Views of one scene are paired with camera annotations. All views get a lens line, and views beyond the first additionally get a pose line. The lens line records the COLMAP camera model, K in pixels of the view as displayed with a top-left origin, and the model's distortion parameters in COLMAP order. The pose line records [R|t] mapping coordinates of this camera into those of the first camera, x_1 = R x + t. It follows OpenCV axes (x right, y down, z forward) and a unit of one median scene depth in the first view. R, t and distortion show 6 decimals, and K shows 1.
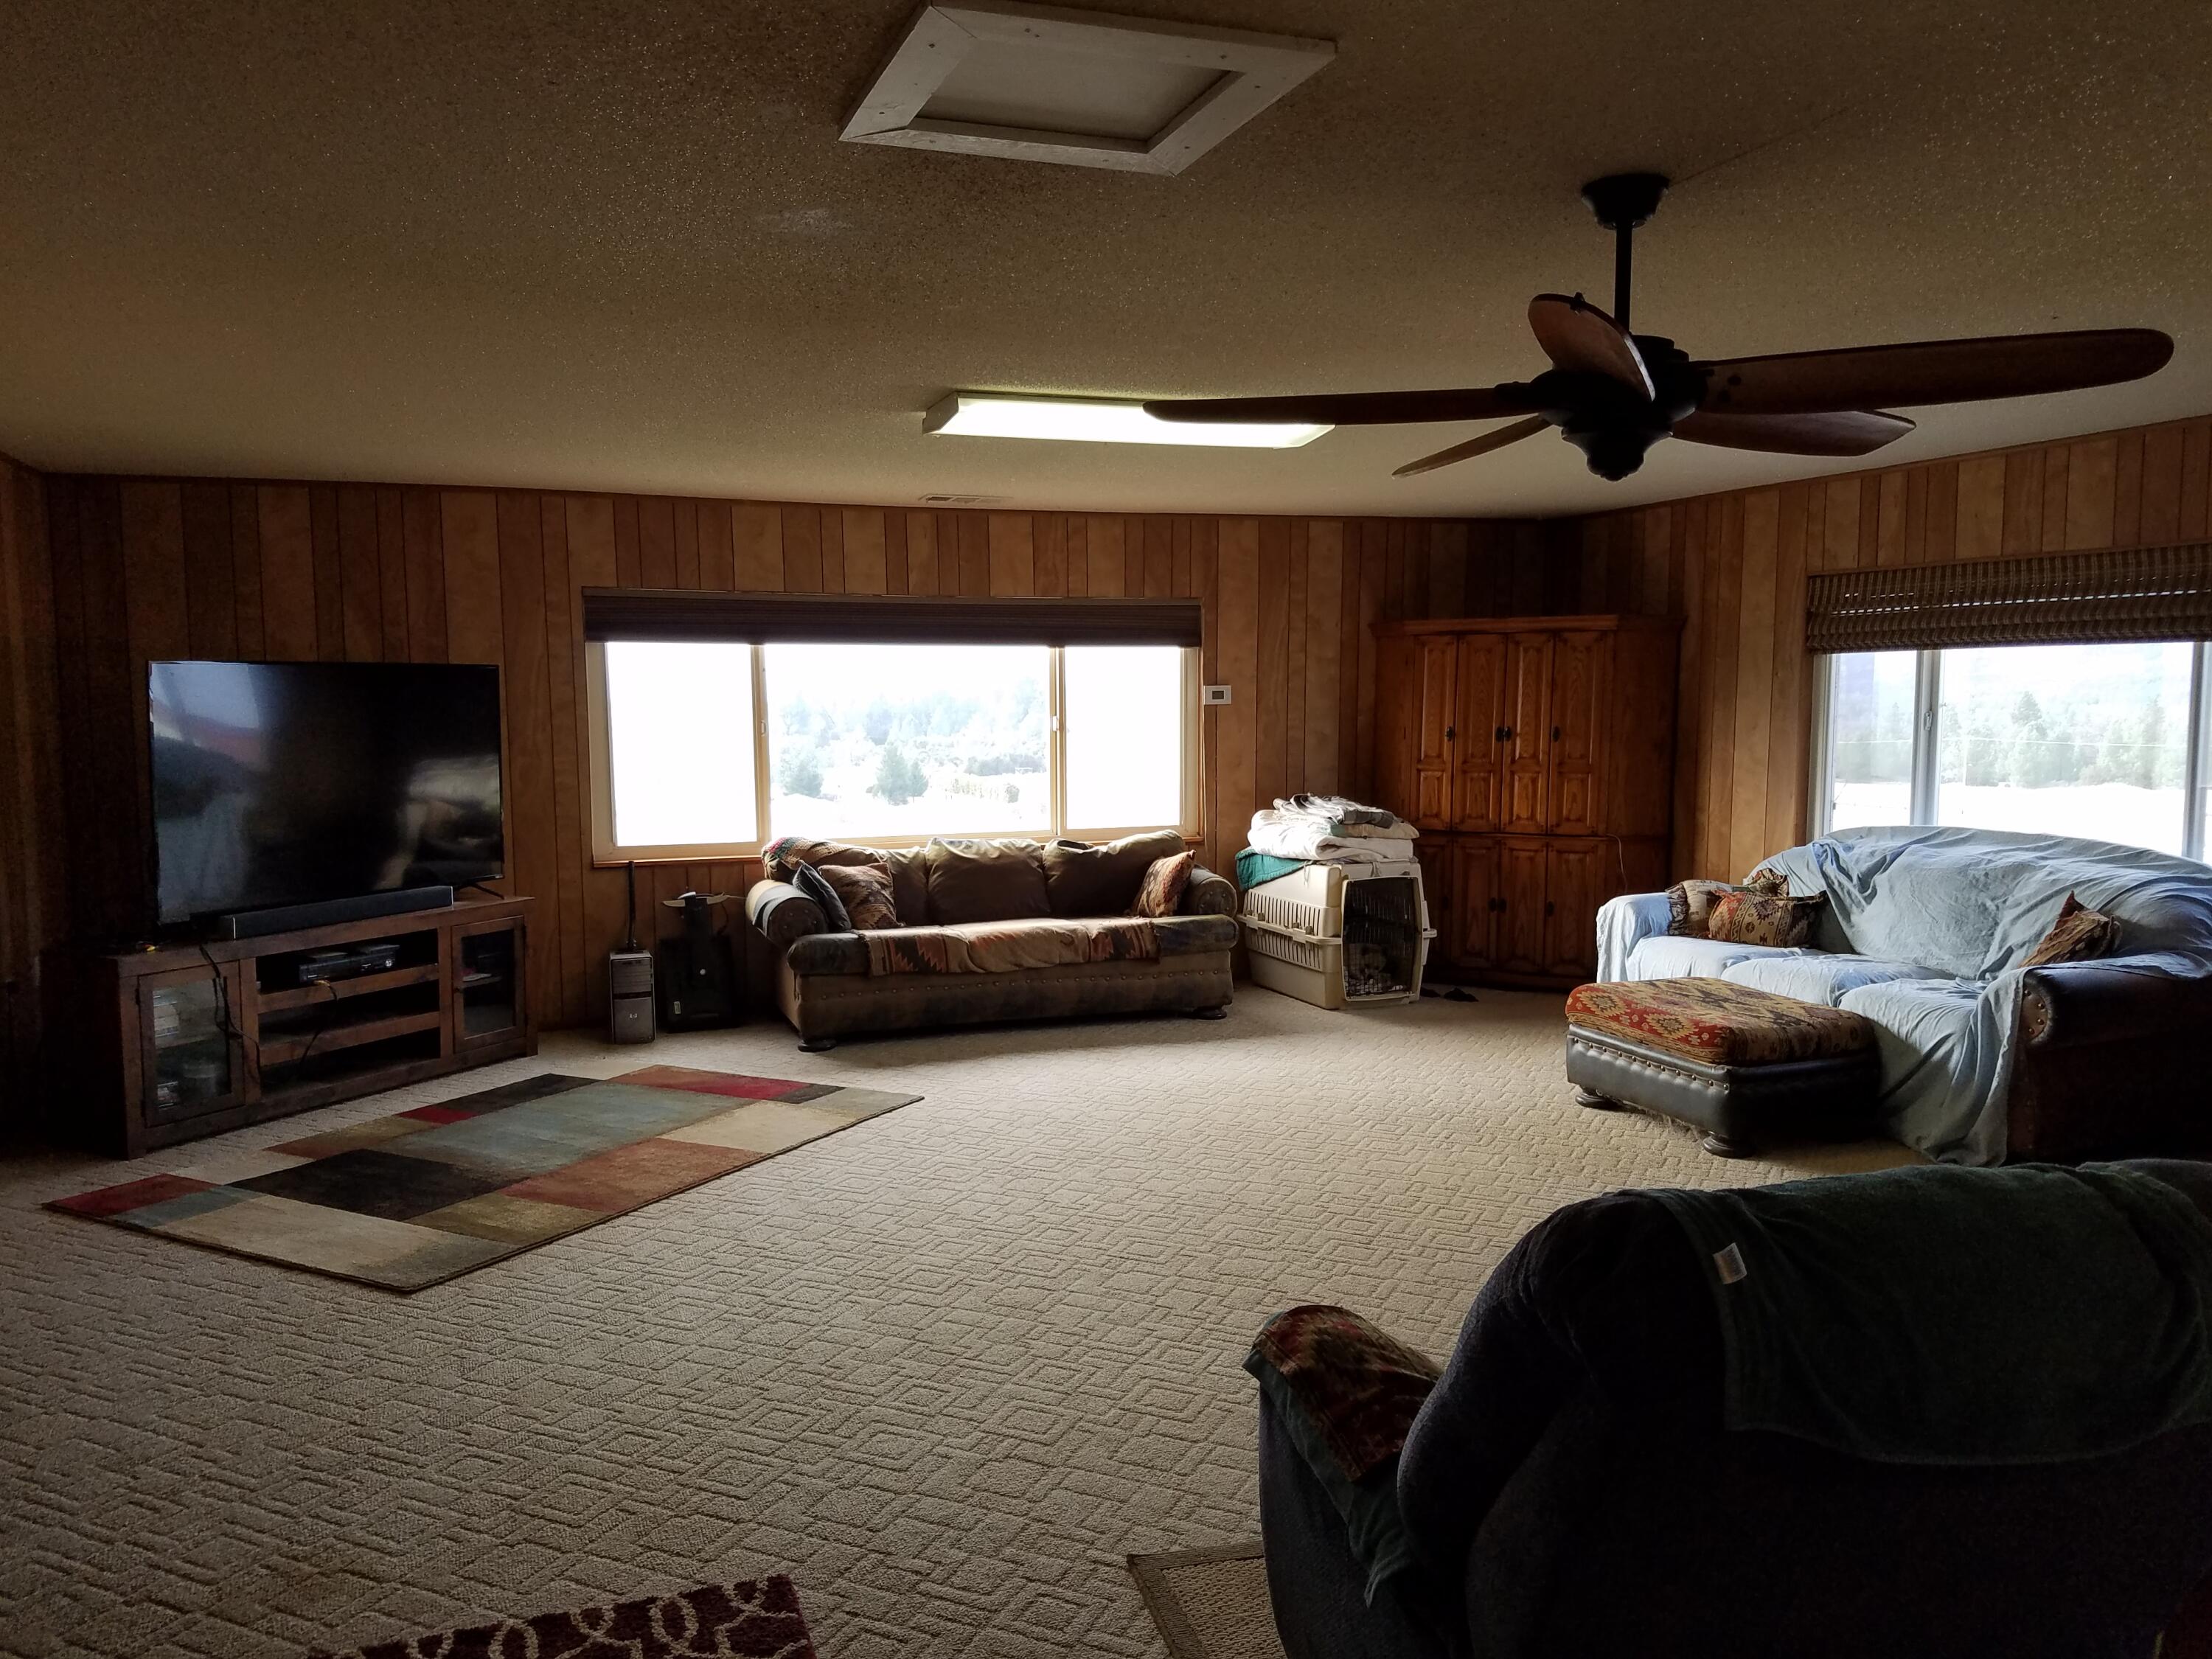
lens RADIAL K [[1762.1, 0, 1108.2], [0, 1762.1, 867.6], [0, 0, 1]] dist [0.226369, -0.345370]
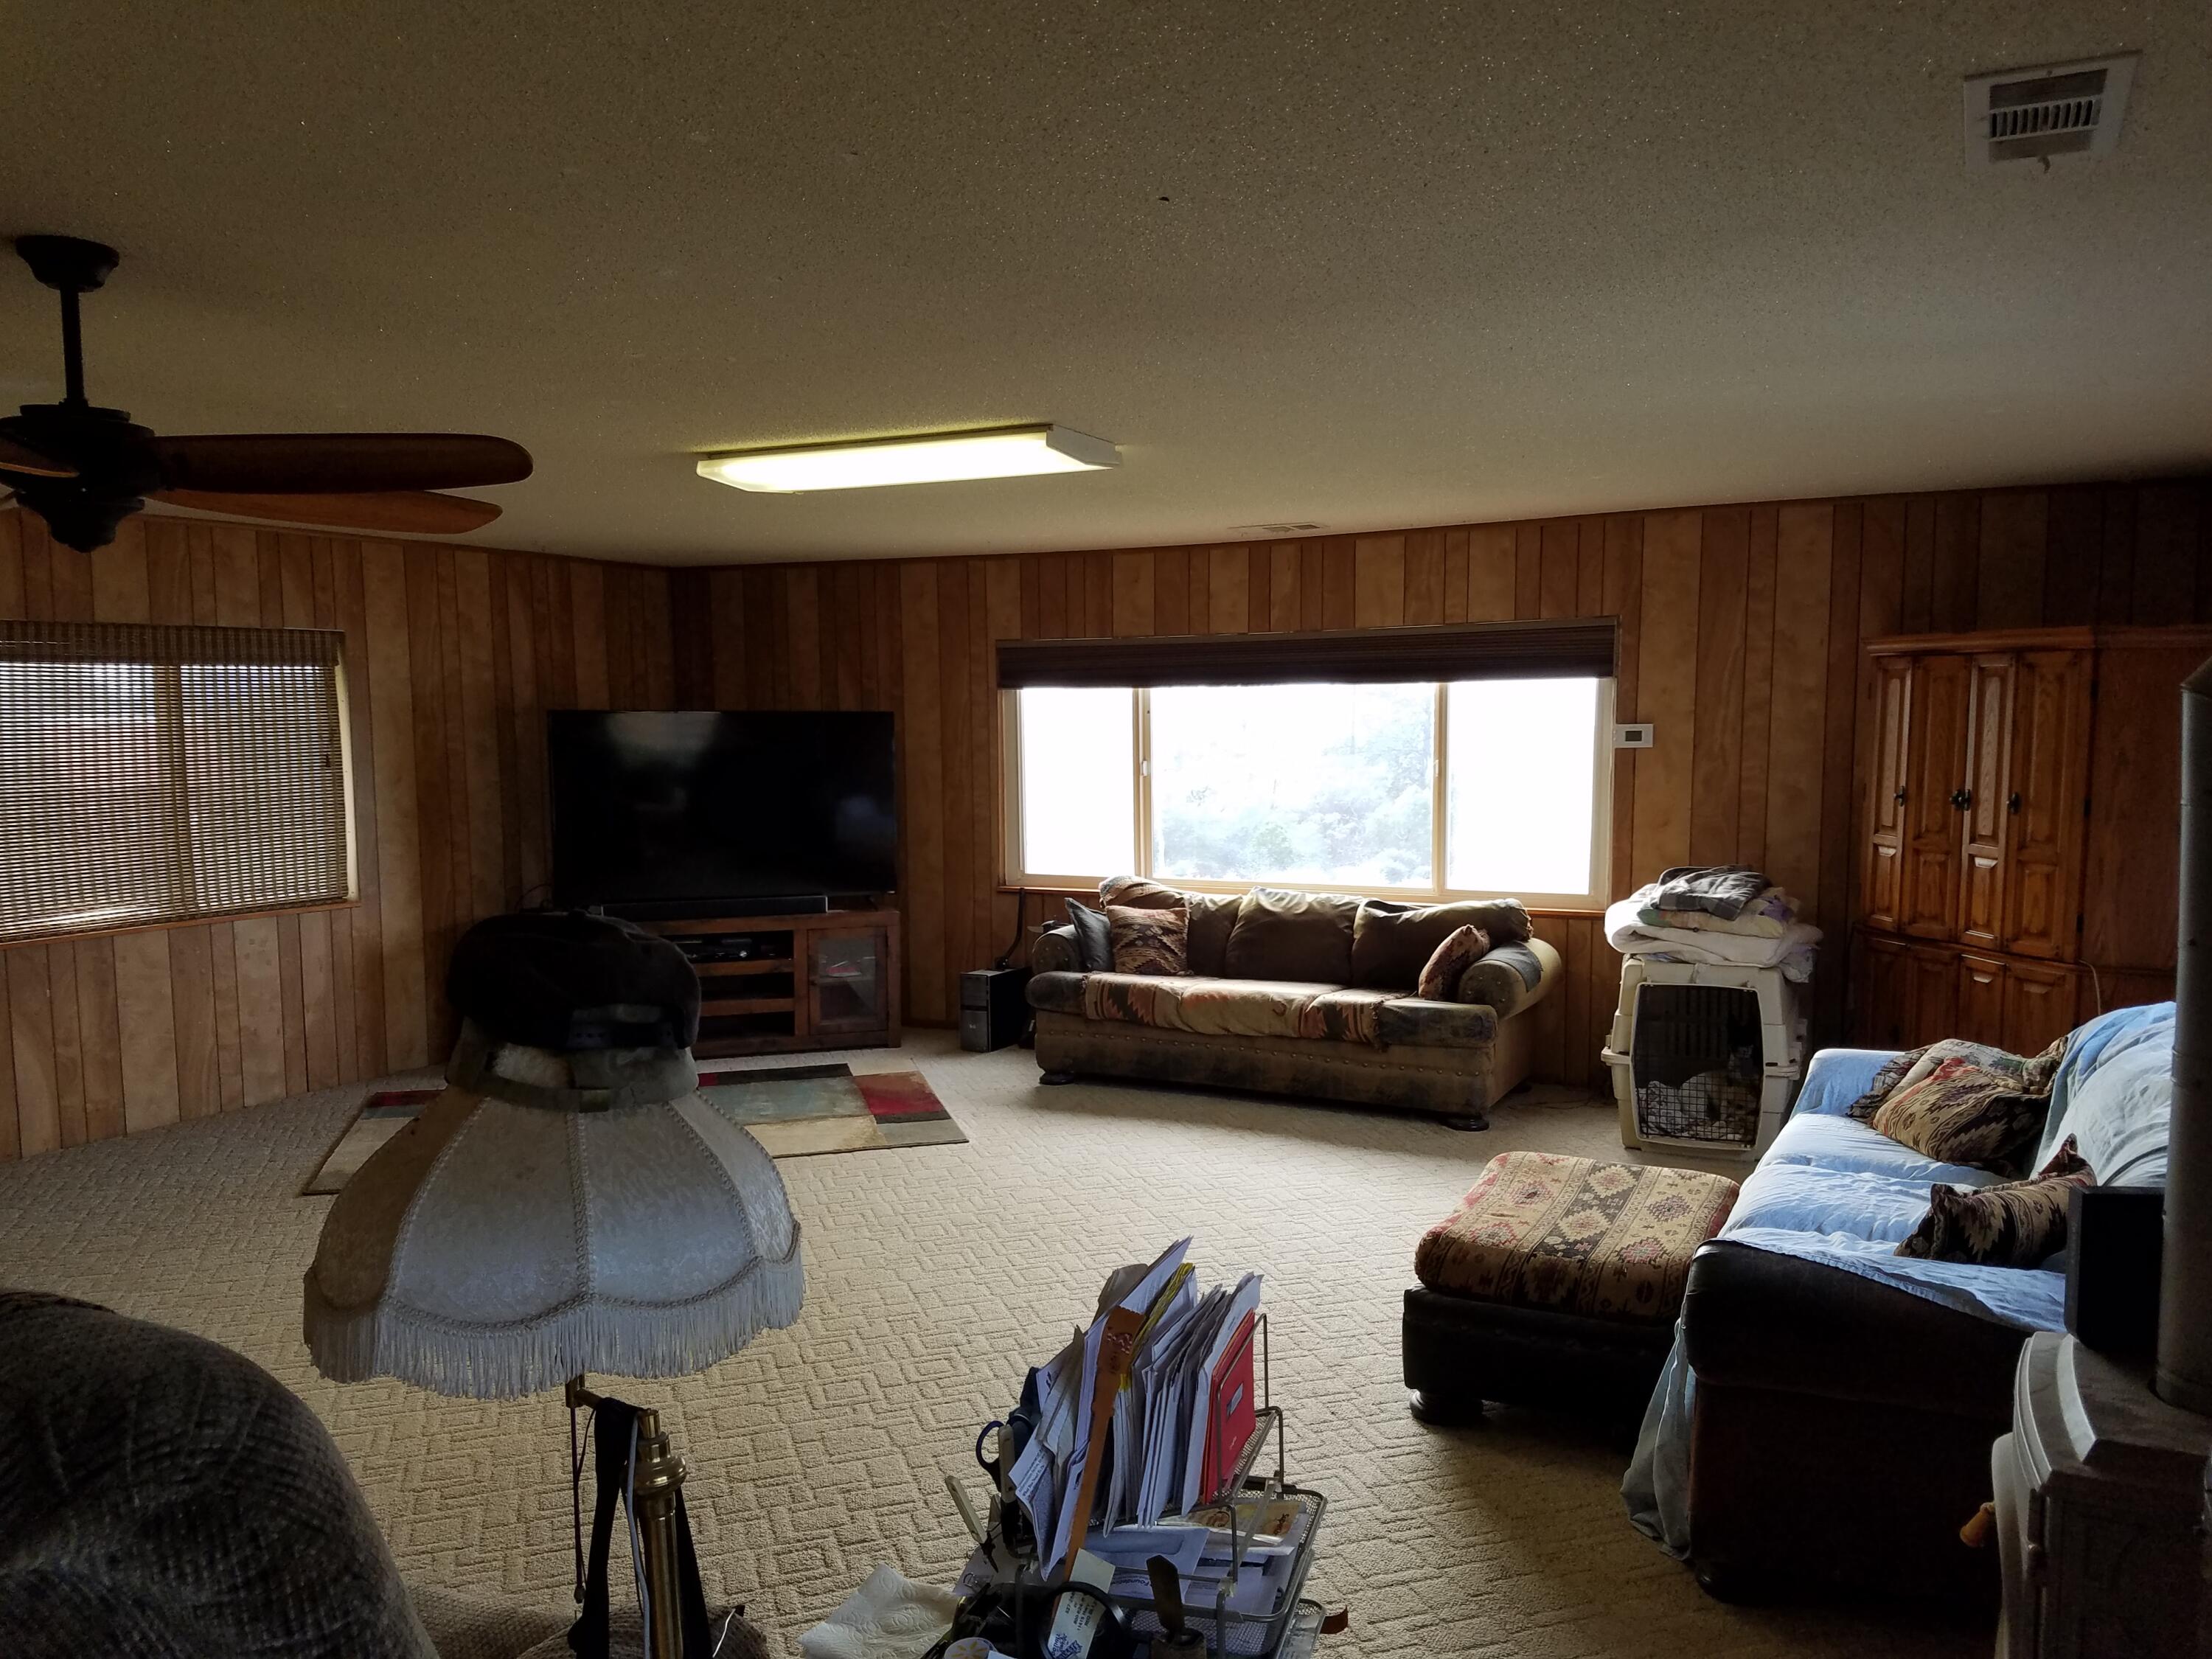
lens RADIAL K [[1747.3, 0, 1110.5], [0, 1747.3, 883.6], [0, 0, 1]] dist [0.251810, -0.636633]
pose [[0.655502, 0.073390, -0.751619, 0.555195], [-0.070916, 0.996851, 0.035488, -0.046316], [0.751857, 0.030039, 0.658642, 0.317818]]
